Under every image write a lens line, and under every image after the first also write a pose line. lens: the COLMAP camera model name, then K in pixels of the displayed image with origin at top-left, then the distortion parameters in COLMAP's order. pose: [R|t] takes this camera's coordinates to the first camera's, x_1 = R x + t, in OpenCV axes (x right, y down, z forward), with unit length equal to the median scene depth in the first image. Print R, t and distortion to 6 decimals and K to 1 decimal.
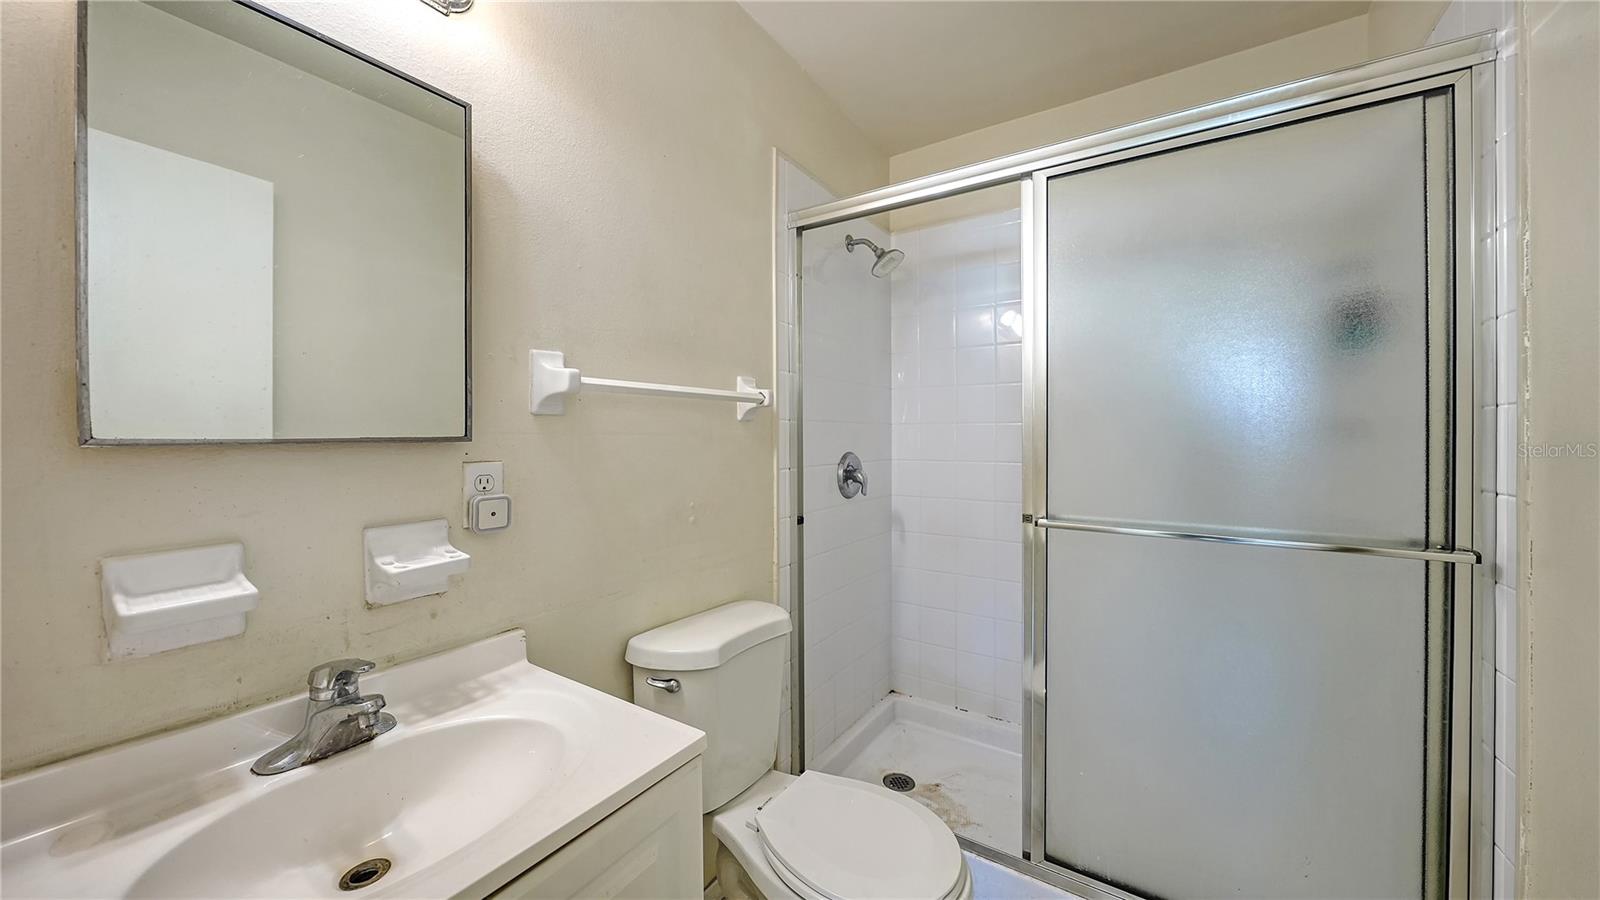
lens RADIAL K [[583.1, 0, 800.0], [0, 583.1, 450.0], [0, 0, 1]] dist [0.019772, -0.000004]
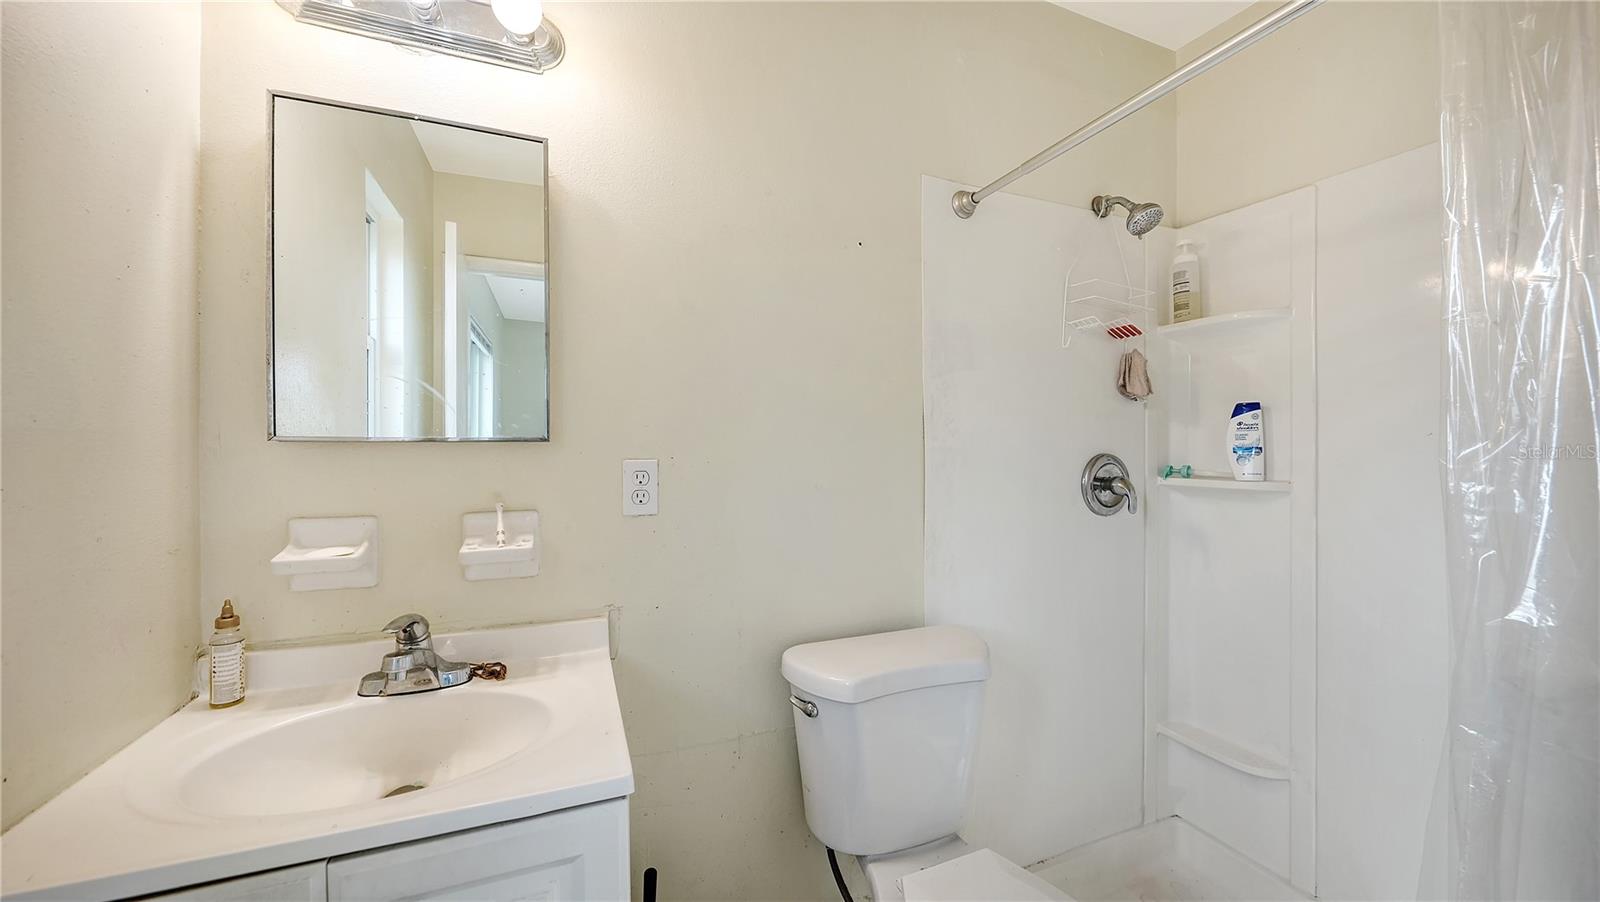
lens RADIAL K [[593.5, 0, 800.1], [0, 593.5, 441.3], [0, 0, 1]] dist [0.022288, 0.000020]
pose [[0.804469, -0.000629, -0.593994, 0.499322], [-0.005932, 0.999941, -0.009094, -0.004568], [0.593965, 0.010839, 0.804418, 0.378323]]
